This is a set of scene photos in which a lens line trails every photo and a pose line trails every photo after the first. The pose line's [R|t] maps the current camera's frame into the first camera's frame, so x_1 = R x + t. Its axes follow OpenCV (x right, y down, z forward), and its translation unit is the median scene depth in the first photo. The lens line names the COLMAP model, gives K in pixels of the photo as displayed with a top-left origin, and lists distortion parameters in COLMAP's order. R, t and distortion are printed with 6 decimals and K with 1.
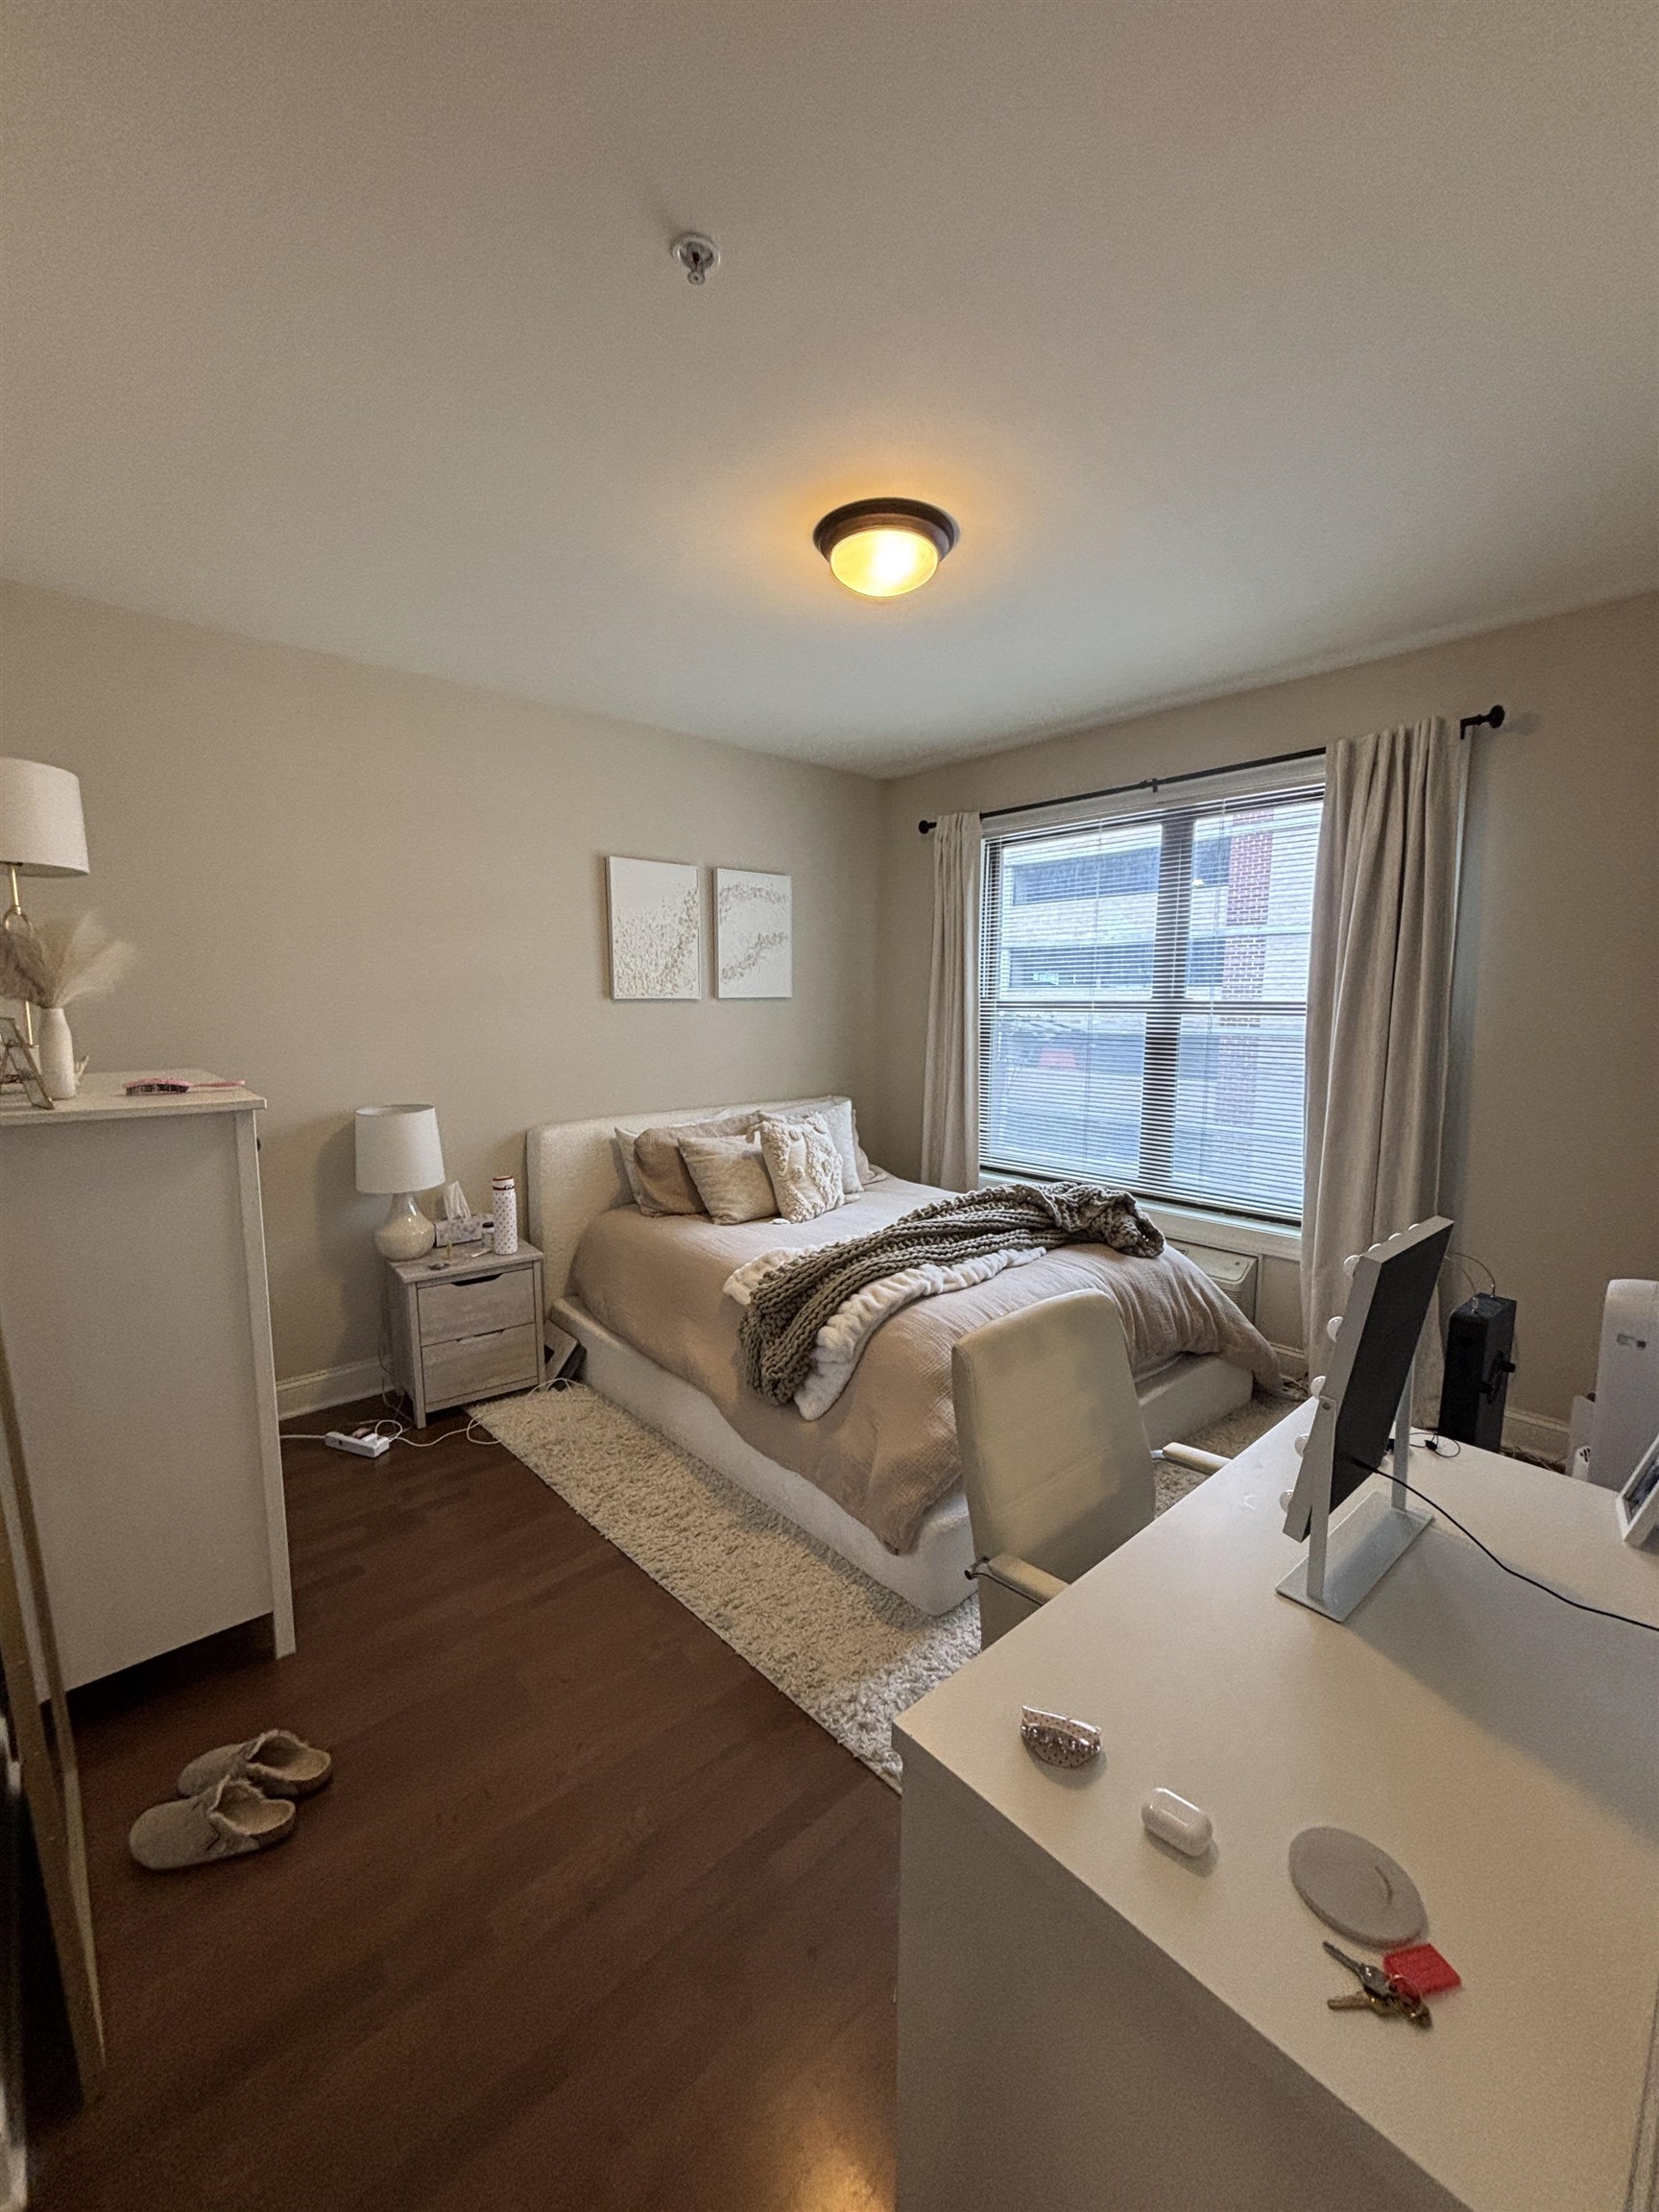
lens RADIAL K [[902.4, 0, 887.2], [0, 902.4, 1100.3], [0, 0, 1]] dist [0.012480, -0.000118]
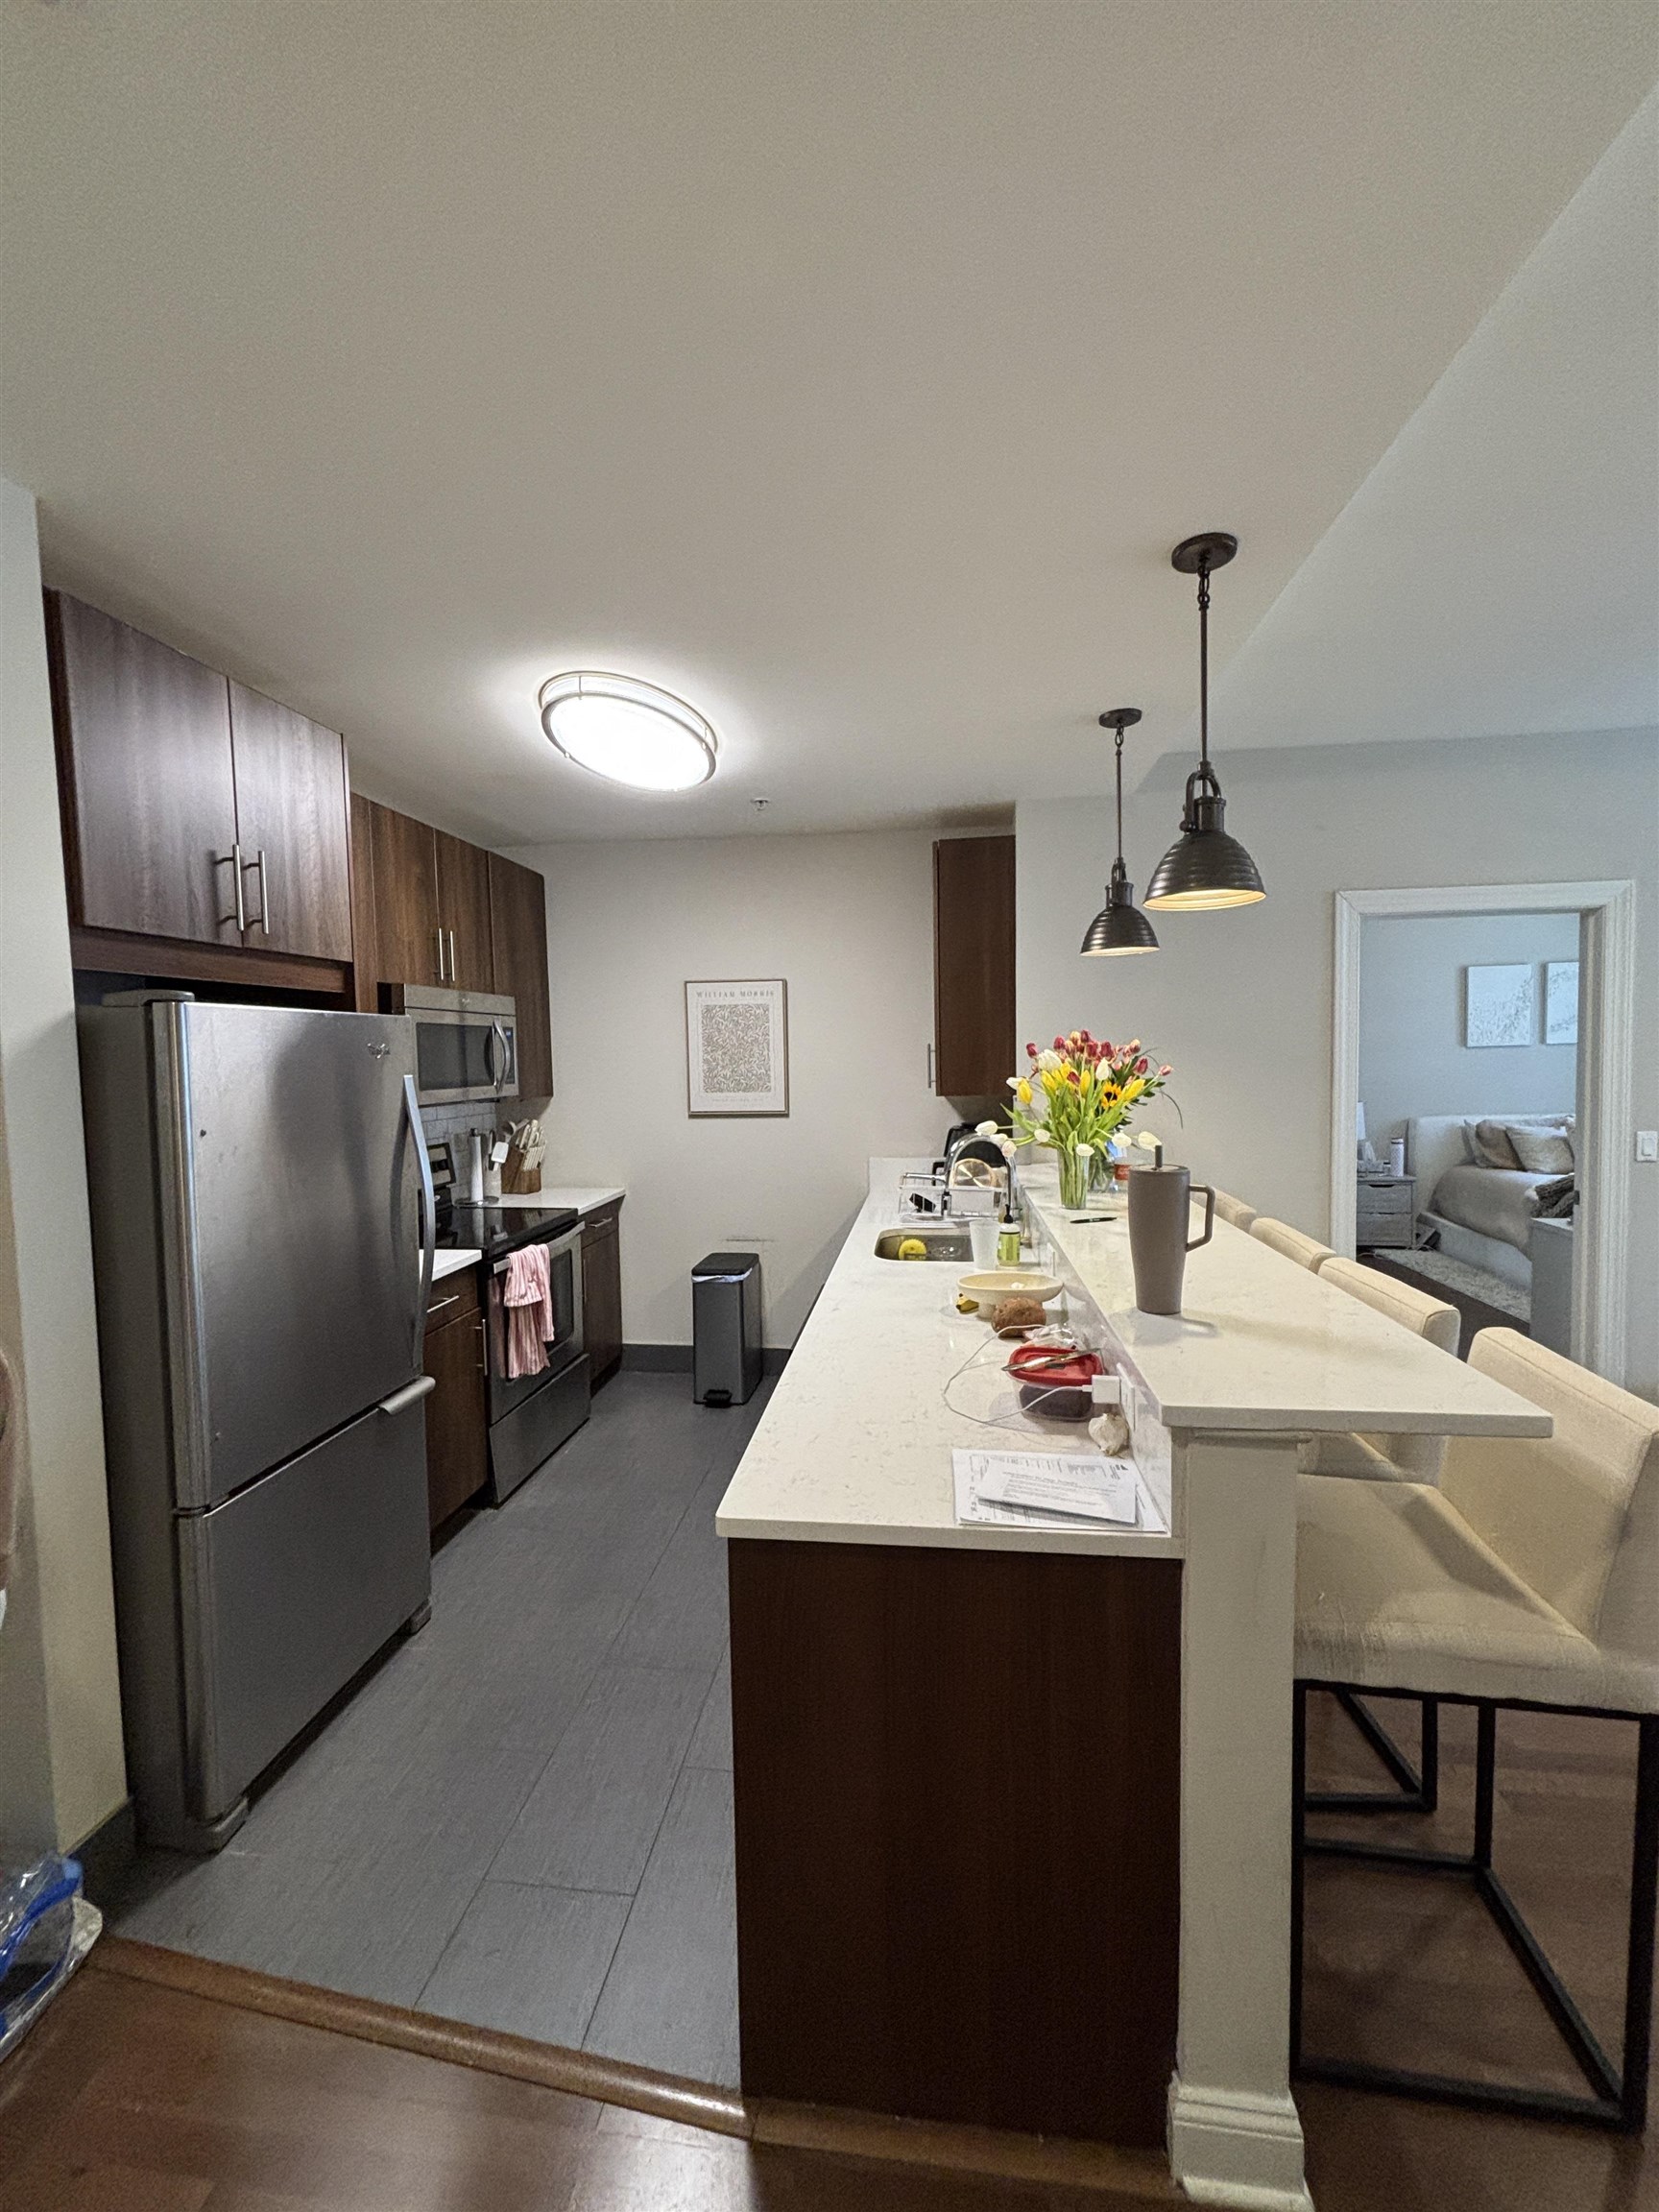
lens RADIAL K [[902.4, 0, 846.7], [0, 902.4, 1098.2], [0, 0, 1]] dist [0.012480, -0.000118]
pose [[0.618839, 0.017634, -0.785320, 0.369837], [-0.069098, 0.997095, -0.032061, 0.139553], [0.782472, 0.074105, 0.618260, -1.122644]]
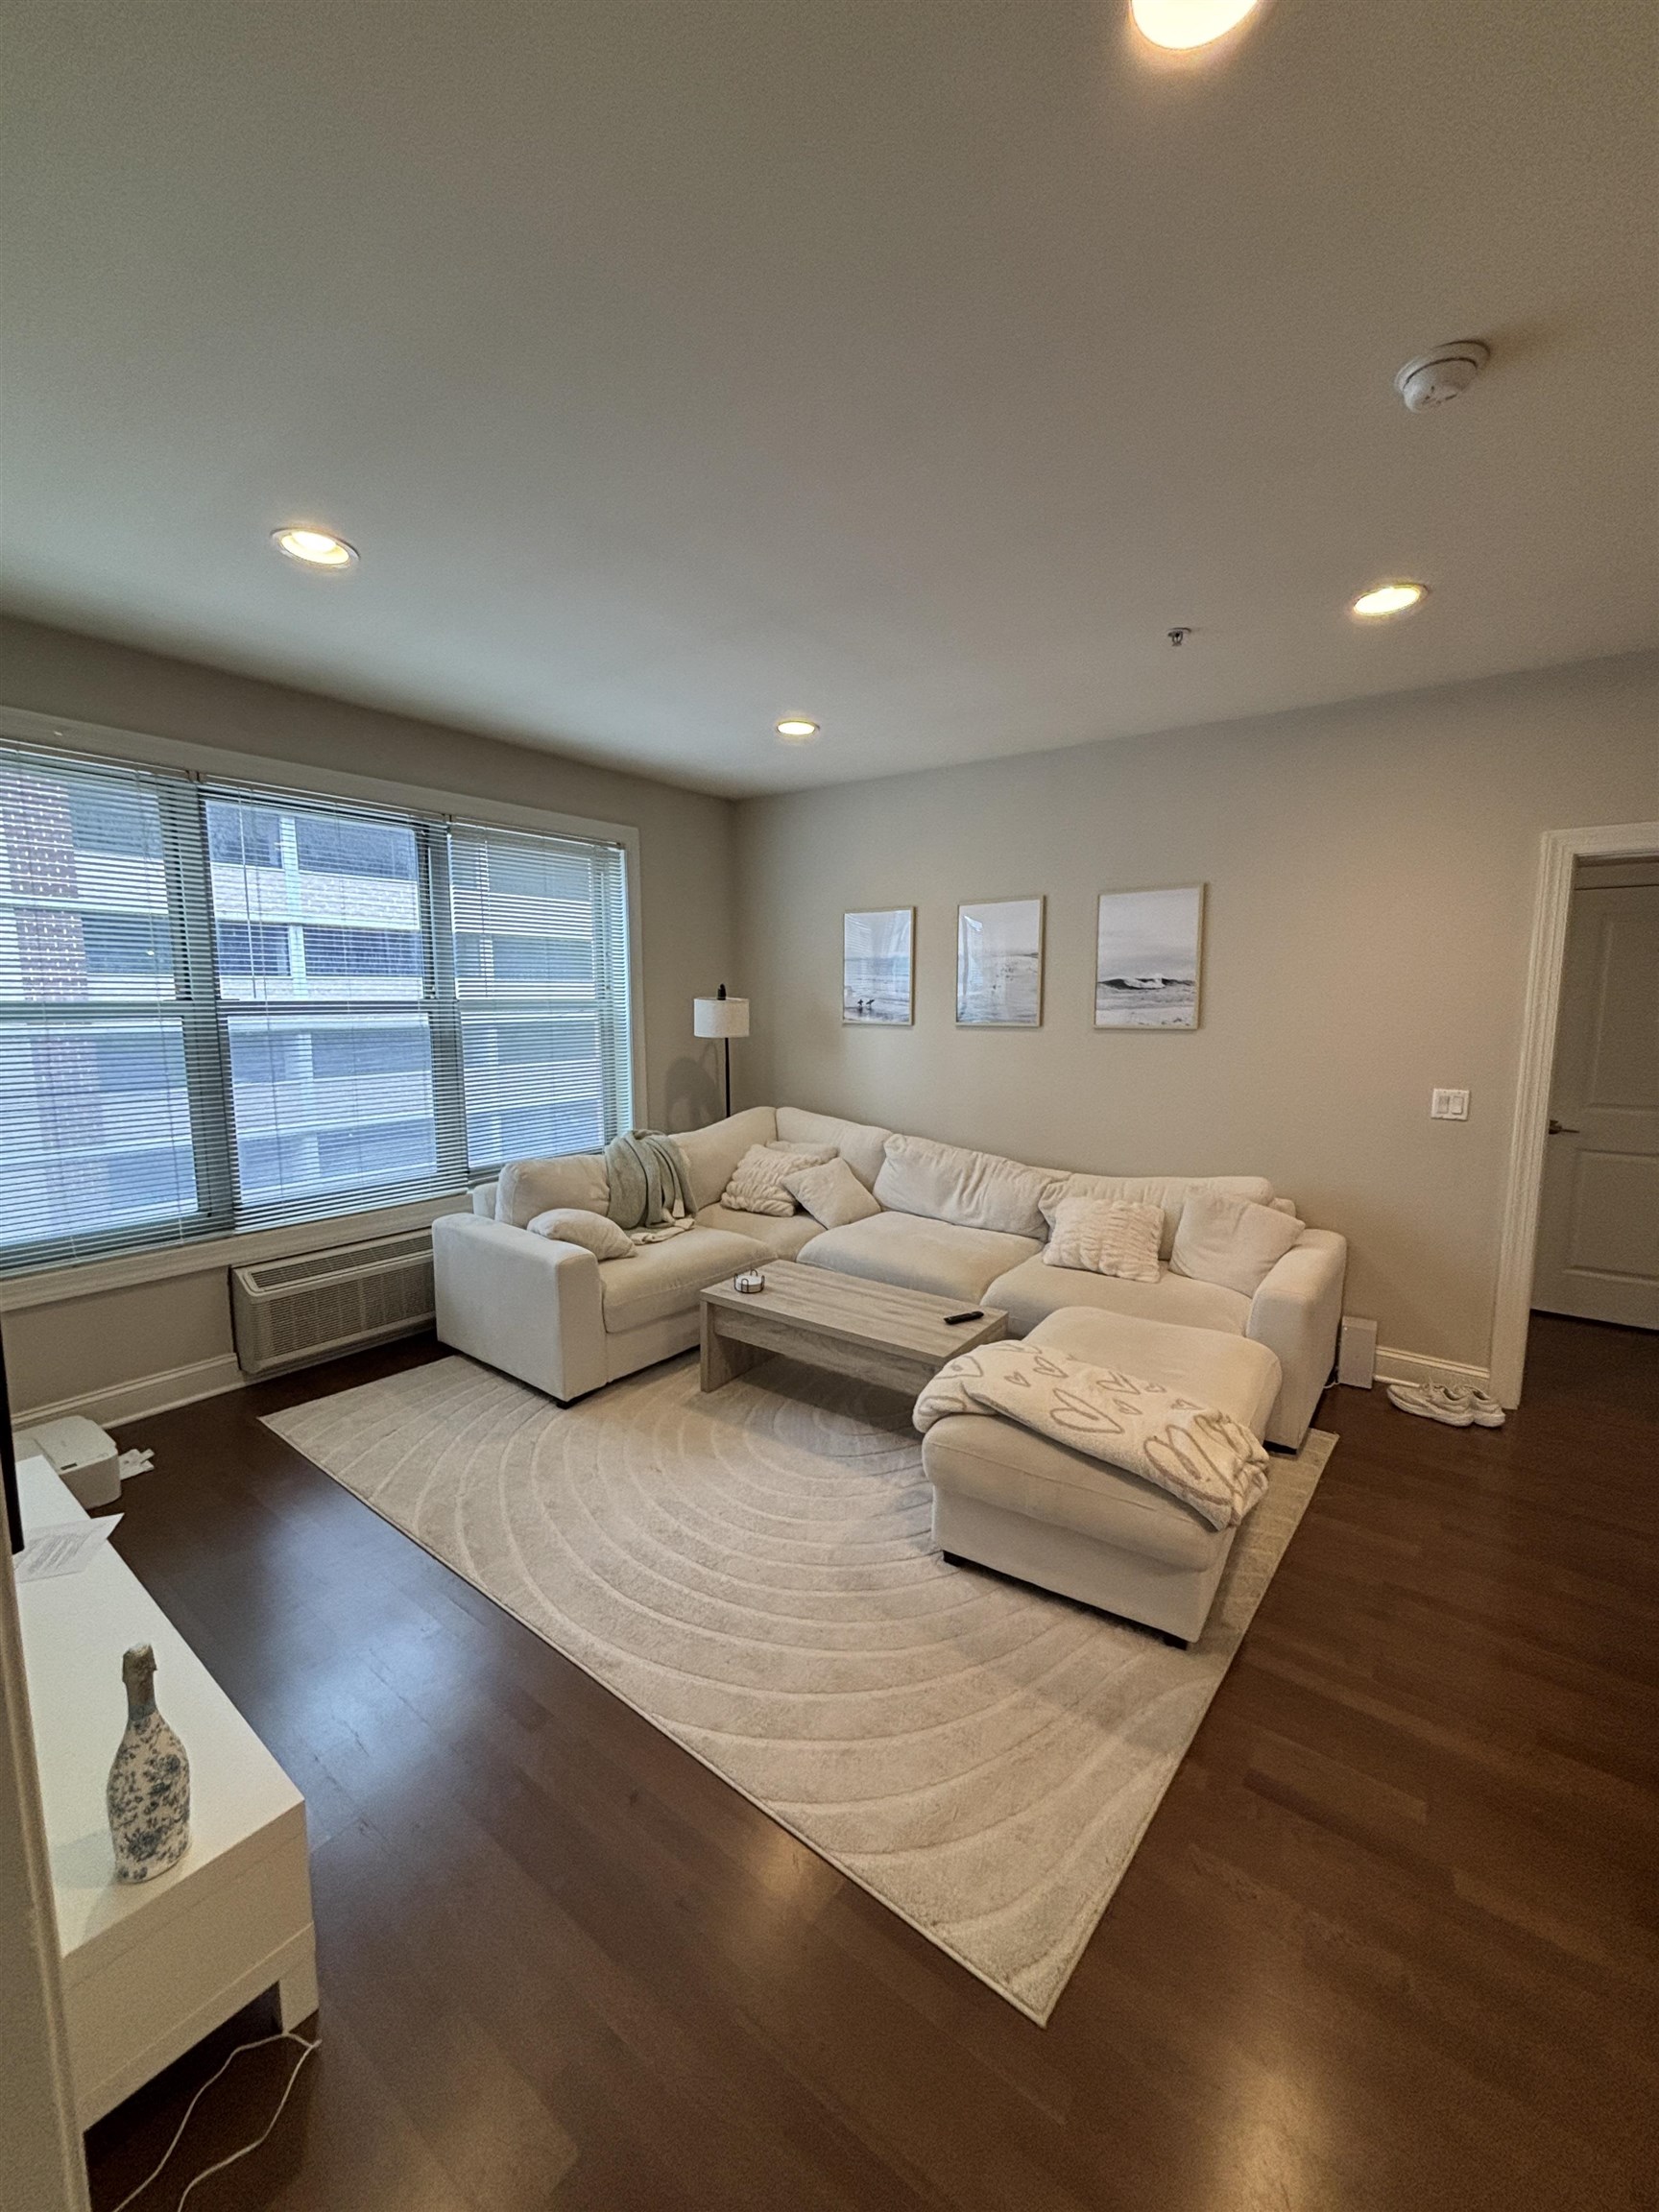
lens RADIAL K [[902.4, 0, 816.2], [0, 902.4, 1112.9], [0, 0, 1]] dist [0.012480, -0.000118]
pose [[-0.134829, -0.143344, 0.980446, -0.171828], [0.118689, 0.980020, 0.159603, -0.020577], [-0.983735, 0.137888, -0.115121, 0.166071]]
